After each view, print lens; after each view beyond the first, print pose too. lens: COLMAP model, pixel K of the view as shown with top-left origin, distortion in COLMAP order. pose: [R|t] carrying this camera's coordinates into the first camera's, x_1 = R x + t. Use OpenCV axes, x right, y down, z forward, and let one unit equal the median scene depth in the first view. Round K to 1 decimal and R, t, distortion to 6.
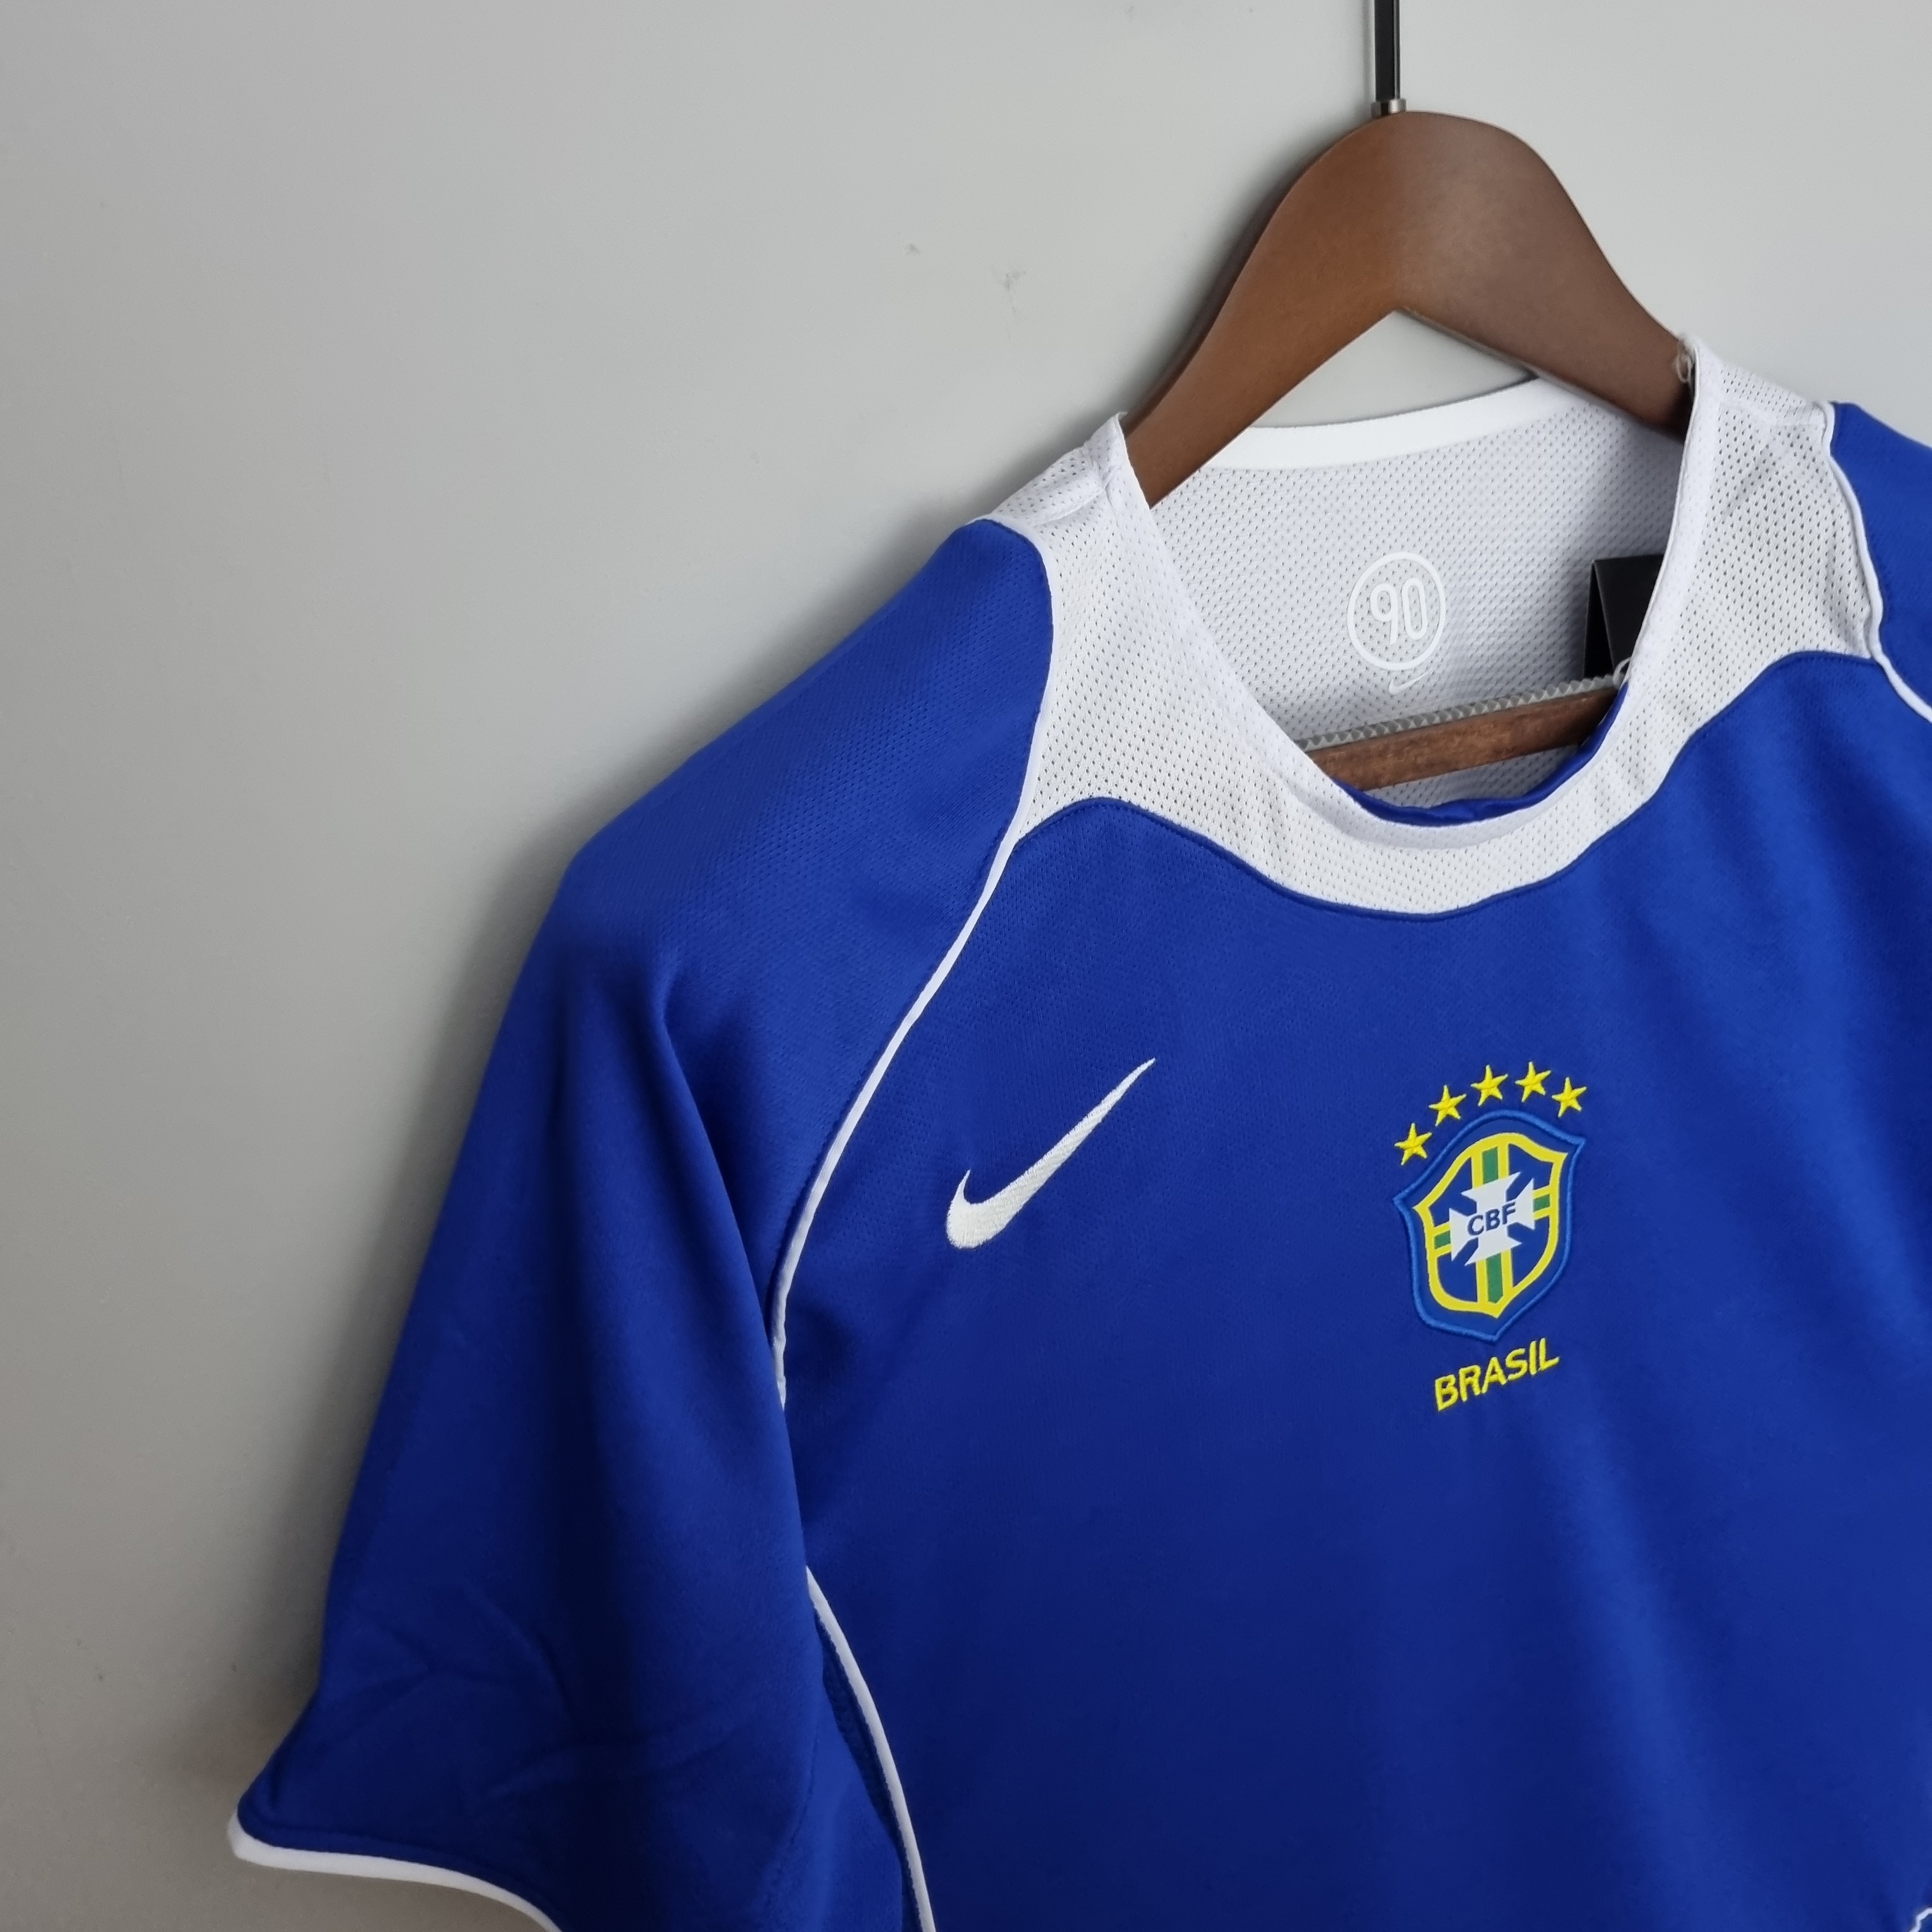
lens RADIAL K [[2017.3, 0, 952.5], [0, 2017.3, 986.5], [0, 0, 1]] dist [-0.015244, 0.000000]
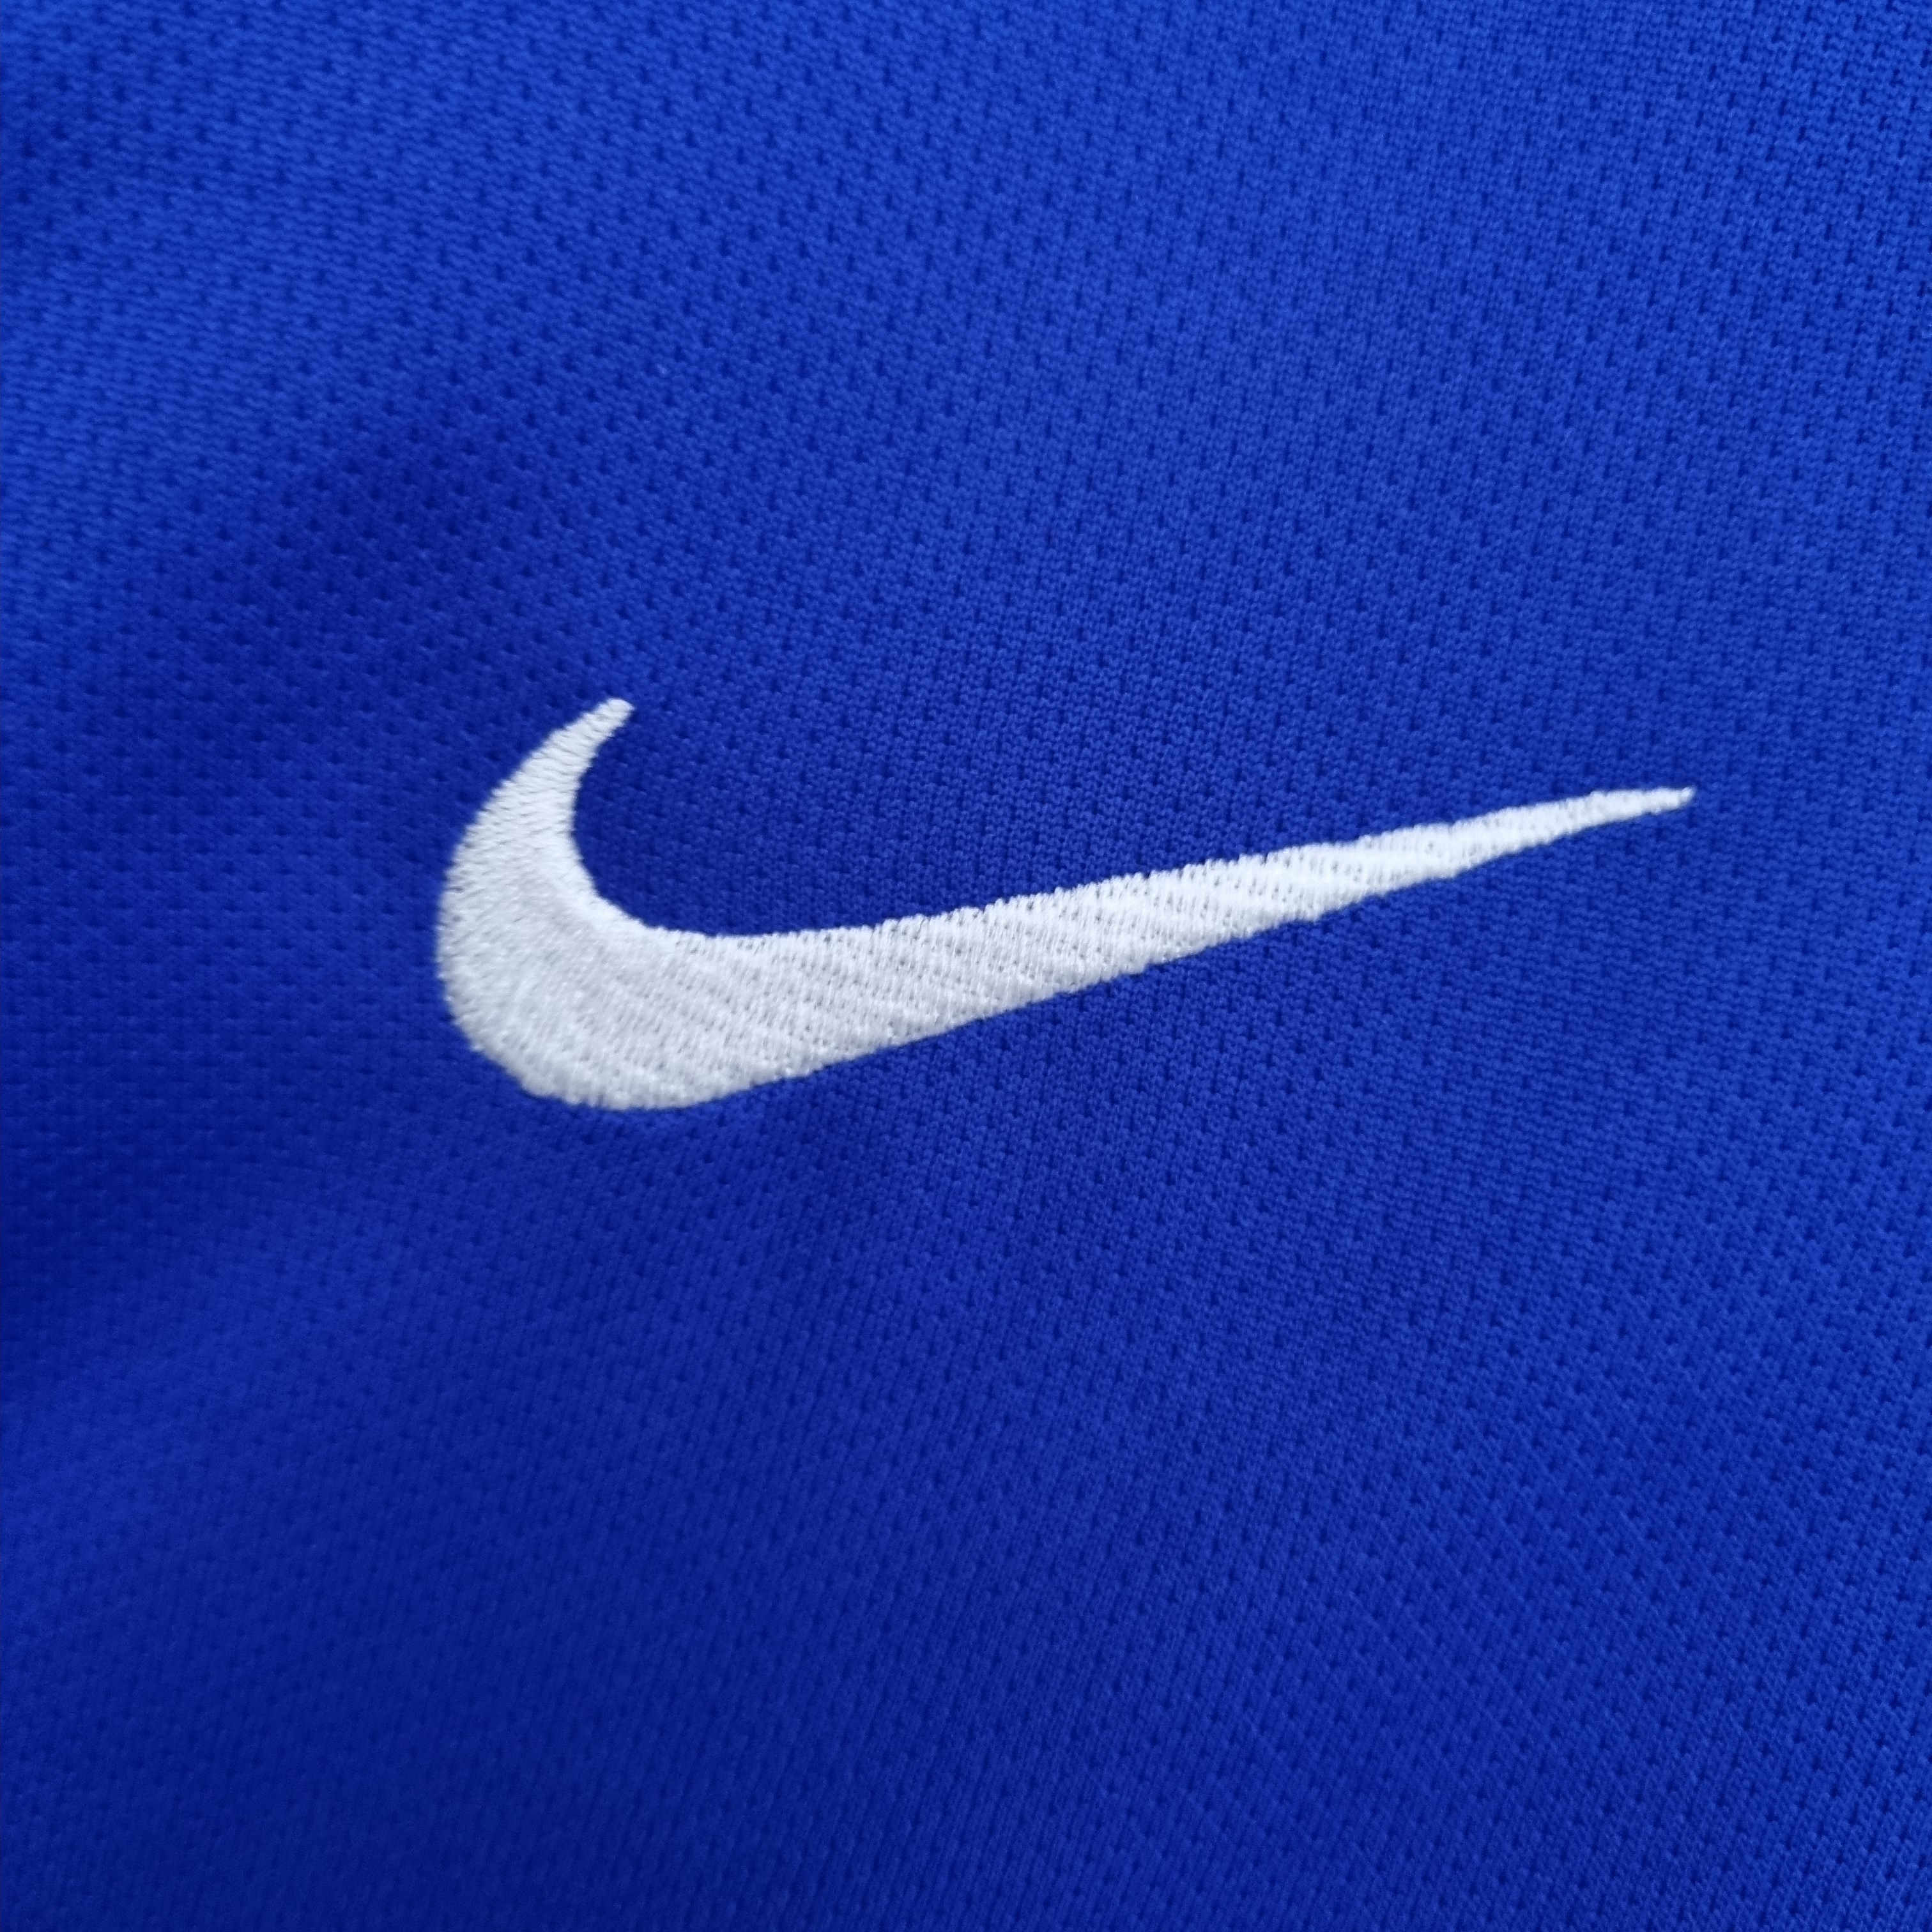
lens RADIAL K [[2017.3, 0, 967.6], [0, 2017.3, 966.6], [0, 0, 1]] dist [-0.015244, 0.000000]
pose [[0.757441, 0.390050, -0.523588, 0.148126], [-0.542765, 0.821893, -0.172909, 0.118574], [0.362890, 0.415153, 0.834241, 0.744561]]
